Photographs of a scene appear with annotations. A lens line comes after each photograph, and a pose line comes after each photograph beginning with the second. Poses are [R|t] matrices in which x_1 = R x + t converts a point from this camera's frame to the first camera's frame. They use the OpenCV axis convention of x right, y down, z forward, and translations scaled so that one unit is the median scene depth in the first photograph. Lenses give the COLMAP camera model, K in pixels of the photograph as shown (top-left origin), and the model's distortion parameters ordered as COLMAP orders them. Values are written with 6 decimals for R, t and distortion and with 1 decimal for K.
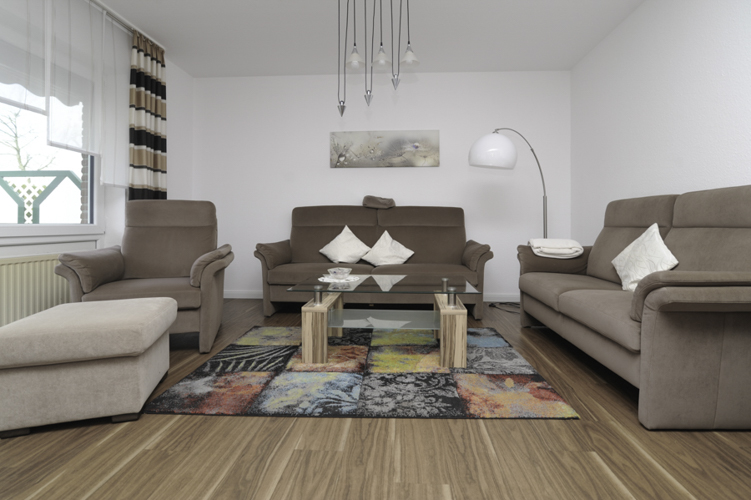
lens RADIAL K [[353.5, 0, 395.9], [0, 353.5, 228.1], [0, 0, 1]] dist [-0.016719, 0.000695]
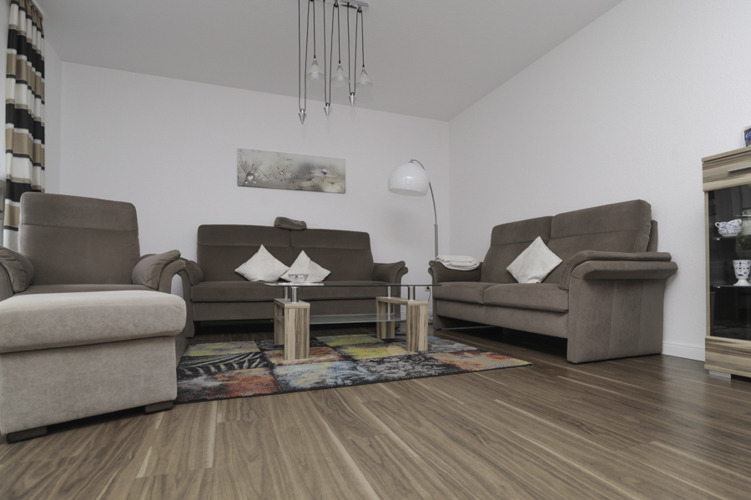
lens RADIAL K [[356.8, 0, 359.4], [0, 356.8, 278.7], [0, 0, 1]] dist [-0.017129, 0.000896]
pose [[0.930408, -0.007067, 0.366456, -0.427071], [0.007275, 0.999973, 0.000815, 0.148314], [-0.366452, 0.001908, 0.930435, -0.020443]]
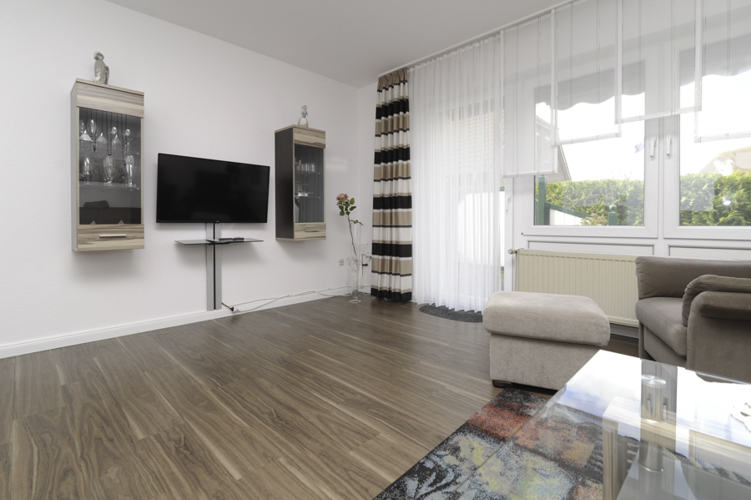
lens RADIAL K [[362.8, 0, 357.0], [0, 362.8, 228.7], [0, 0, 1]] dist [-0.015124, 0.000193]
pose [[-0.710398, 0.017240, -0.703589, 0.340405], [-0.003532, 0.999600, 0.028059, -0.029989], [0.703792, 0.022418, -0.710053, 1.063790]]
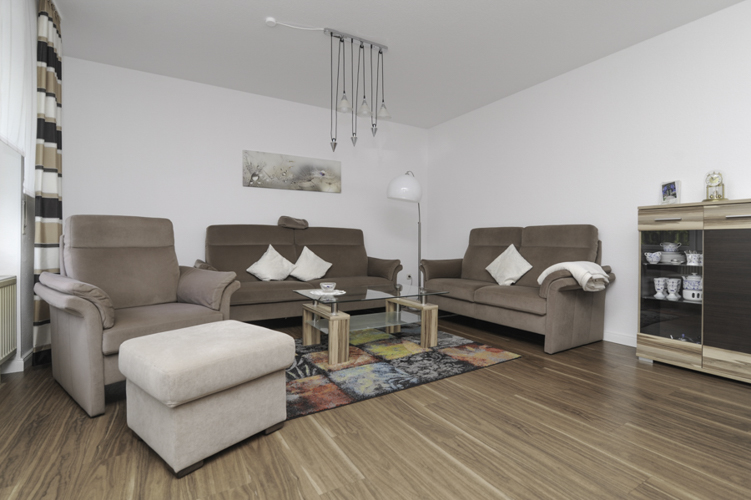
lens RADIAL K [[348.7, 0, 375.5], [0, 348.7, 250.0], [0, 0, 1]] dist [-0.015004, 0.000205]
pose [[0.840608, -0.010110, 0.541549, -0.738489], [0.000319, 0.999835, 0.018170, -0.016870], [-0.541643, -0.015101, 0.840473, -0.042518]]
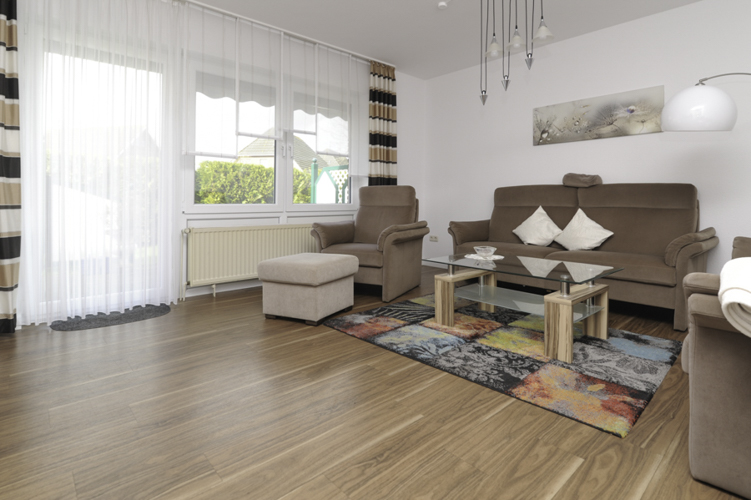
lens RADIAL K [[399.8, 0, 412.9], [0, 399.8, 206.5], [0, 0, 1]] dist [-0.017175, 0.000184]
pose [[0.735400, 0.010929, -0.677545, 0.571537], [-0.010134, 0.999935, 0.005129, -0.013307], [0.677557, 0.003094, 0.735463, -0.040569]]
